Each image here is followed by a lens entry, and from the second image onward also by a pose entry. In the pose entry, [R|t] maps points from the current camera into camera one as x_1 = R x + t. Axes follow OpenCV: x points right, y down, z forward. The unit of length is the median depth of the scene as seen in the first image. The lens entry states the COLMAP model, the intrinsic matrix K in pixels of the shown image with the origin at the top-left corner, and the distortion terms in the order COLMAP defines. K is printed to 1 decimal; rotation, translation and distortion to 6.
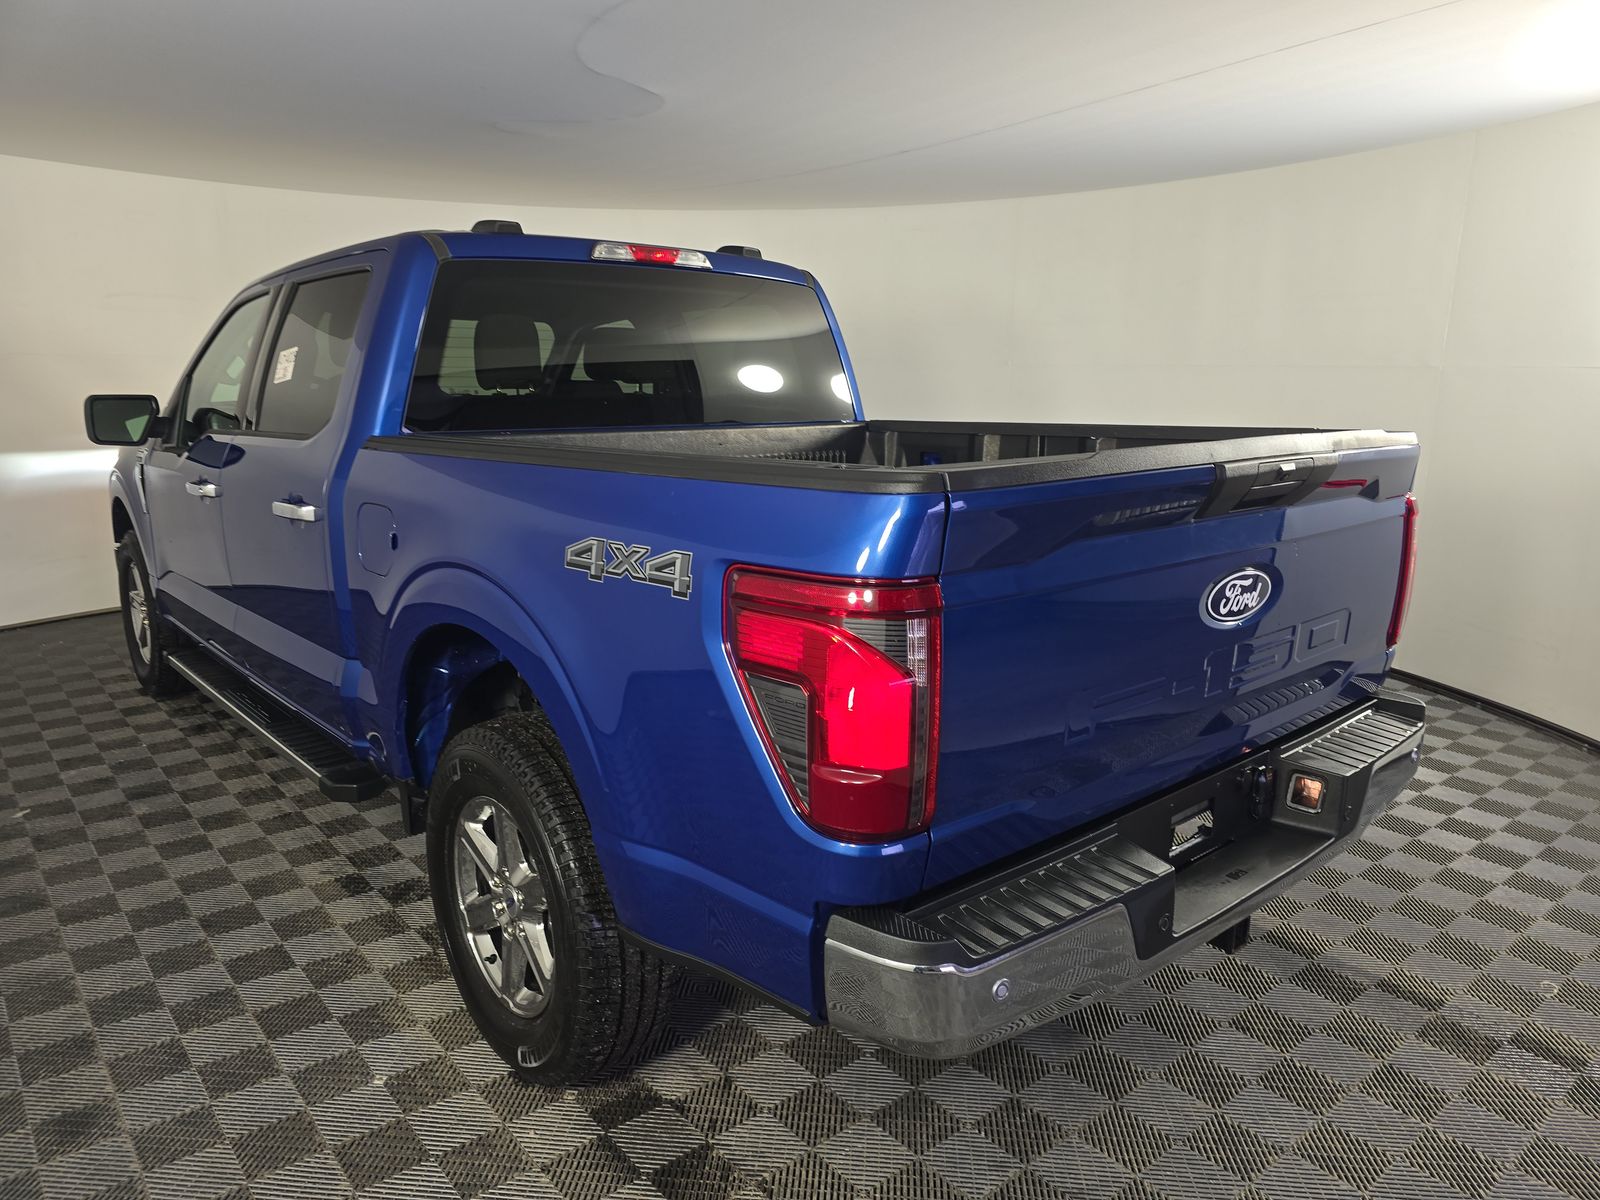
lens RADIAL K [[1052.0, 0, 800.0], [0, 1052.0, 600.0], [0, 0, 1]] dist [0.052730, -0.043419]
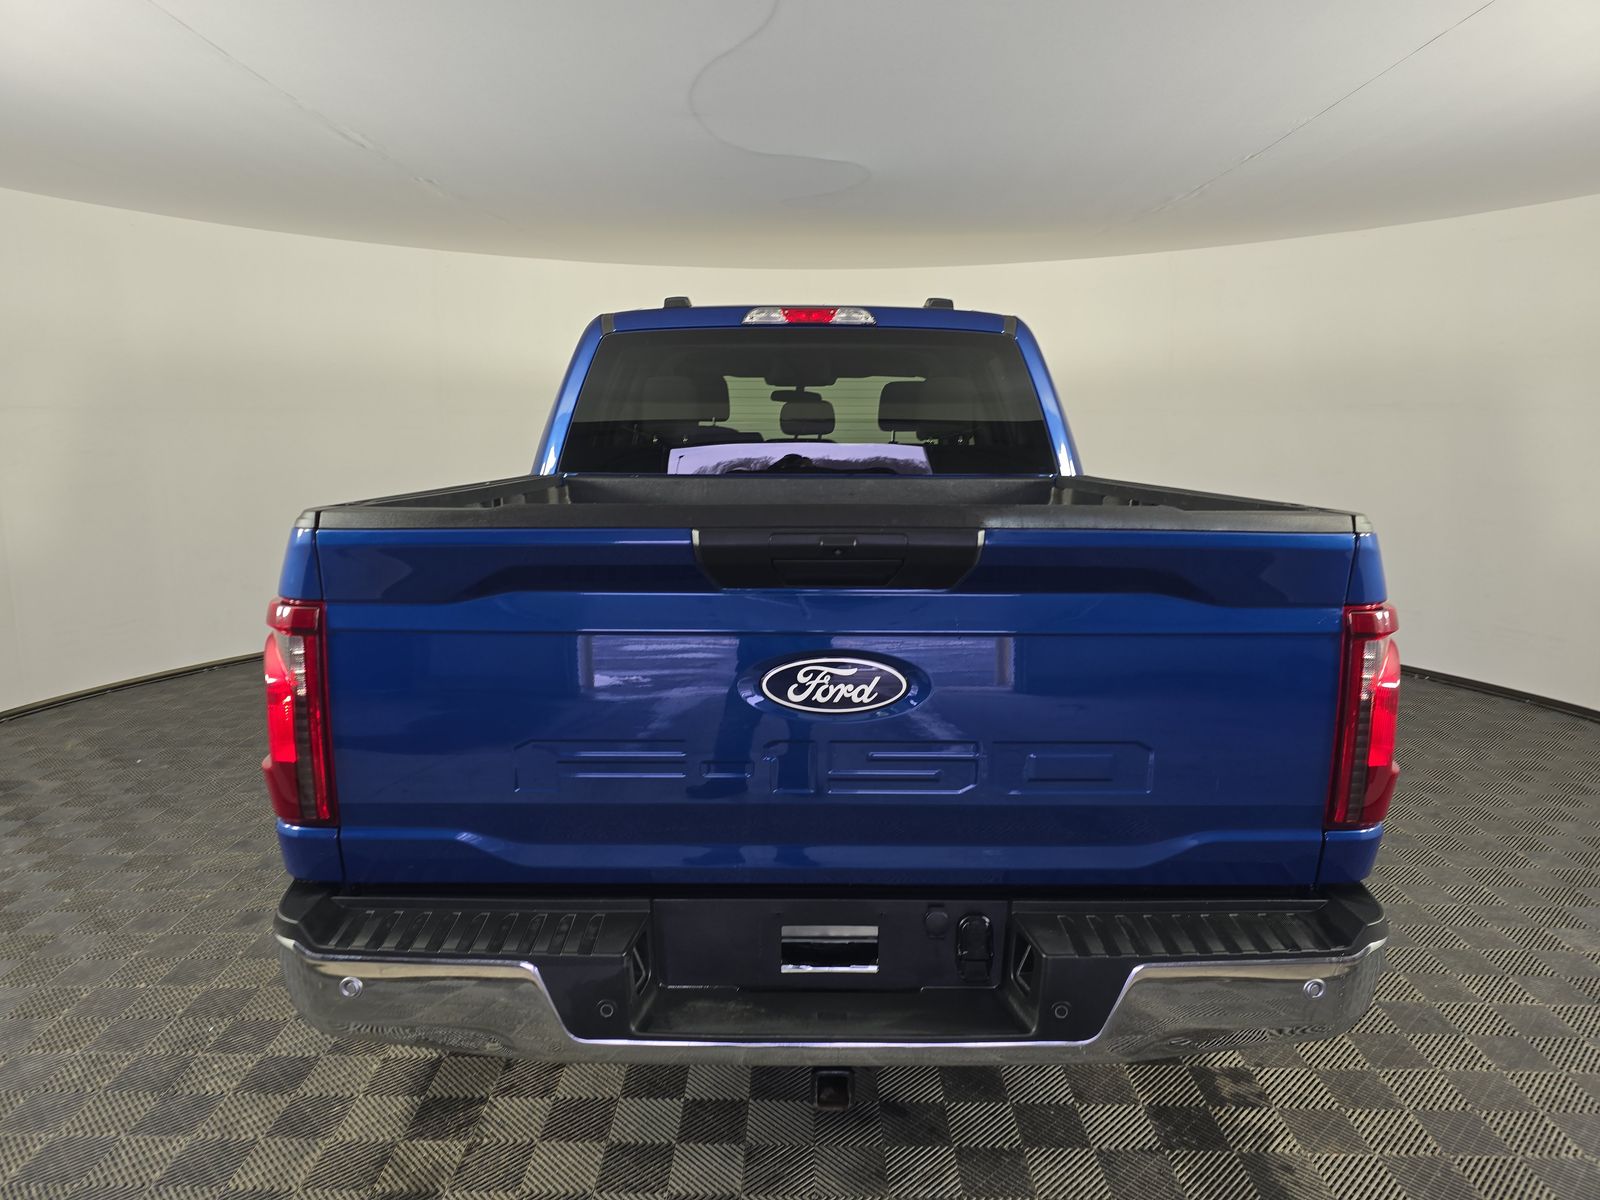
lens RADIAL K [[1052.0, 0, 800.0], [0, 1052.0, 600.0], [0, 0, 1]] dist [0.052730, -0.043419]
pose [[0.764204, 0.103747, -0.636575, 0.580113], [-0.131831, 0.991267, 0.003292, -0.044956], [0.631357, 0.081405, 0.771208, 0.201053]]
